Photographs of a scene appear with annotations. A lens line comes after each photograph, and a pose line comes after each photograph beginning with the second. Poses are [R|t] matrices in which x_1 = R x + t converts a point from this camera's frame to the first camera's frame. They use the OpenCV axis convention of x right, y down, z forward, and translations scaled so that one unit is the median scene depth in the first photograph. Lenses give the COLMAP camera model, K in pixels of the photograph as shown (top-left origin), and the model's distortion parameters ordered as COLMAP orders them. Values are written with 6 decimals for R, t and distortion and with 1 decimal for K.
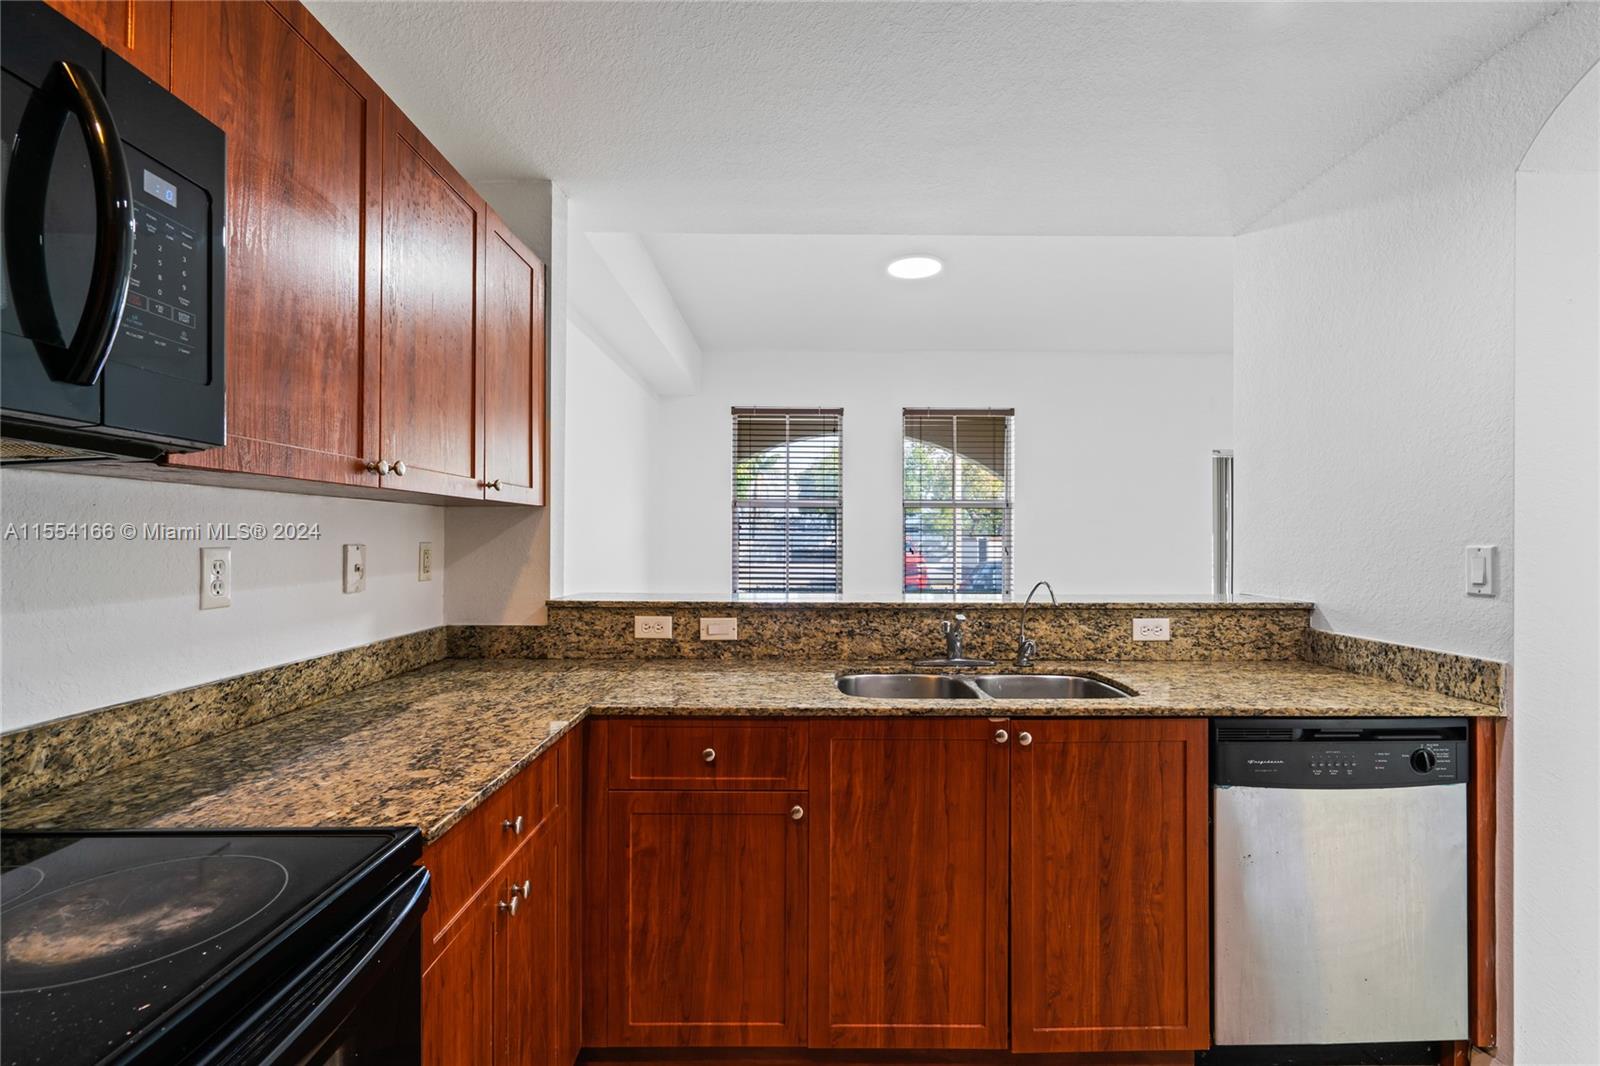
lens RADIAL K [[729.0, 0, 801.6], [0, 729.0, 533.1], [0, 0, 1]] dist [-0.001015, -0.000042]
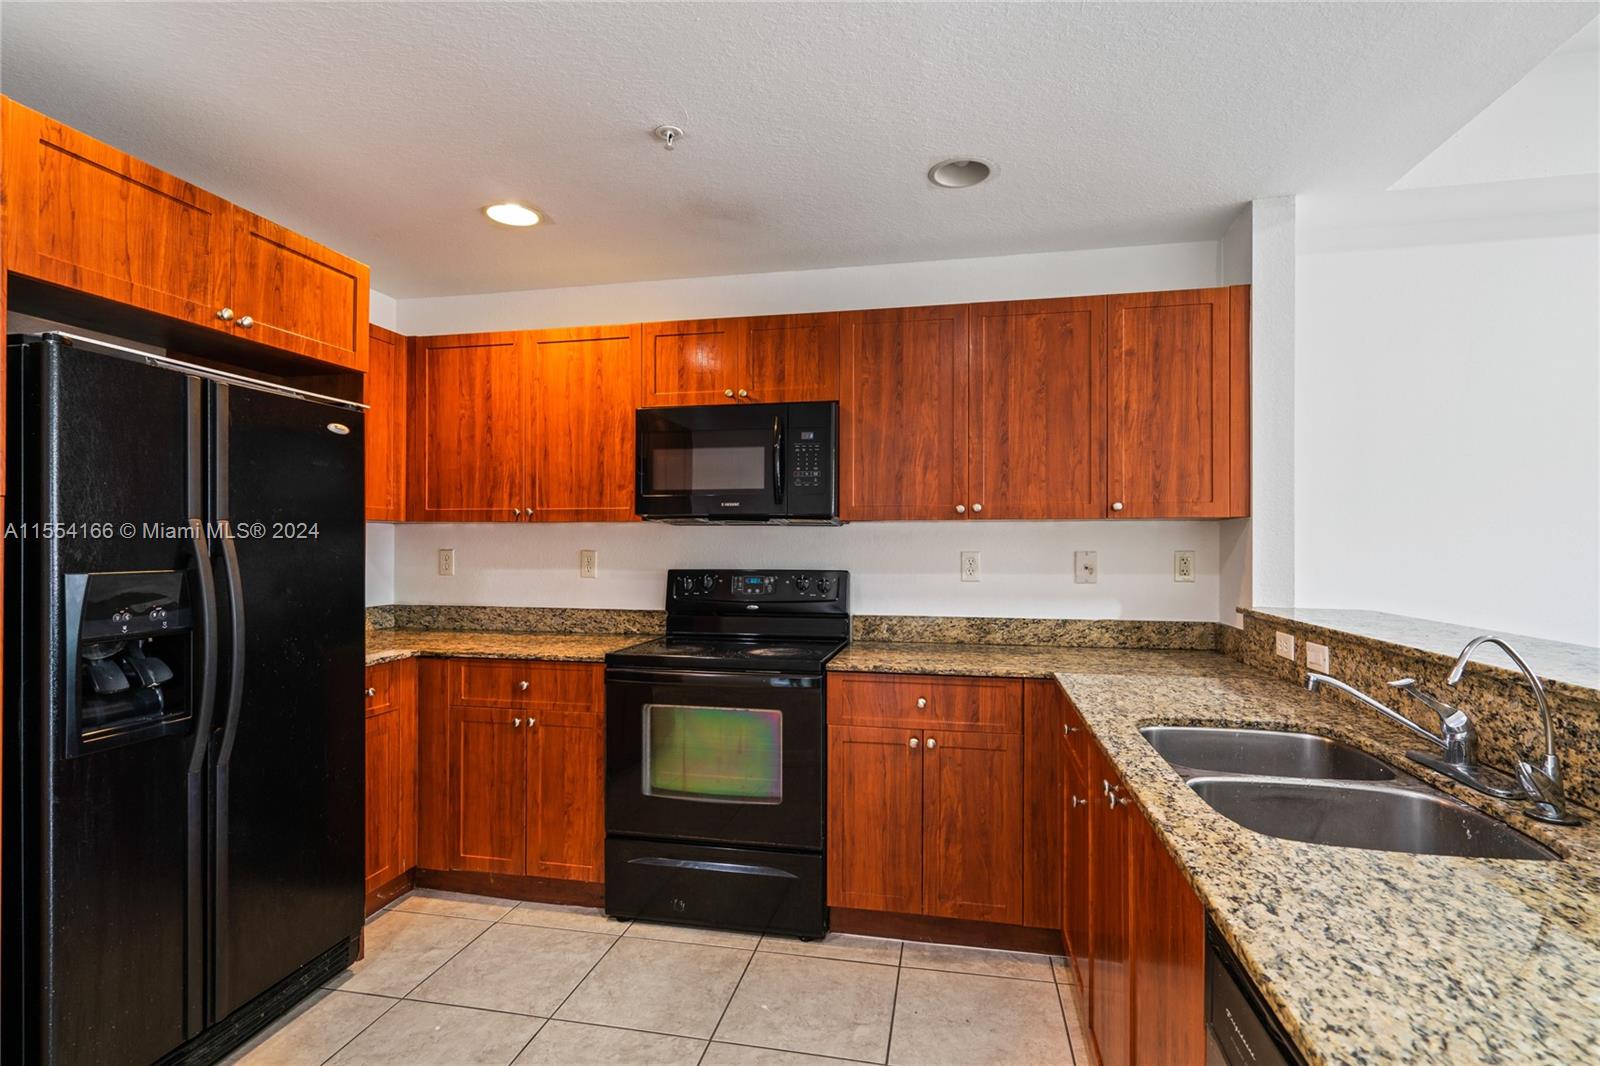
lens RADIAL K [[781.9, 0, 799.9], [0, 781.9, 539.9], [0, 0, 1]] dist [-0.000126, 0.000062]
pose [[-0.204485, -0.007452, -0.978841, 1.163305], [0.002448, 0.999964, -0.008125, 0.002558], [0.978867, -0.004057, -0.204459, 0.792907]]
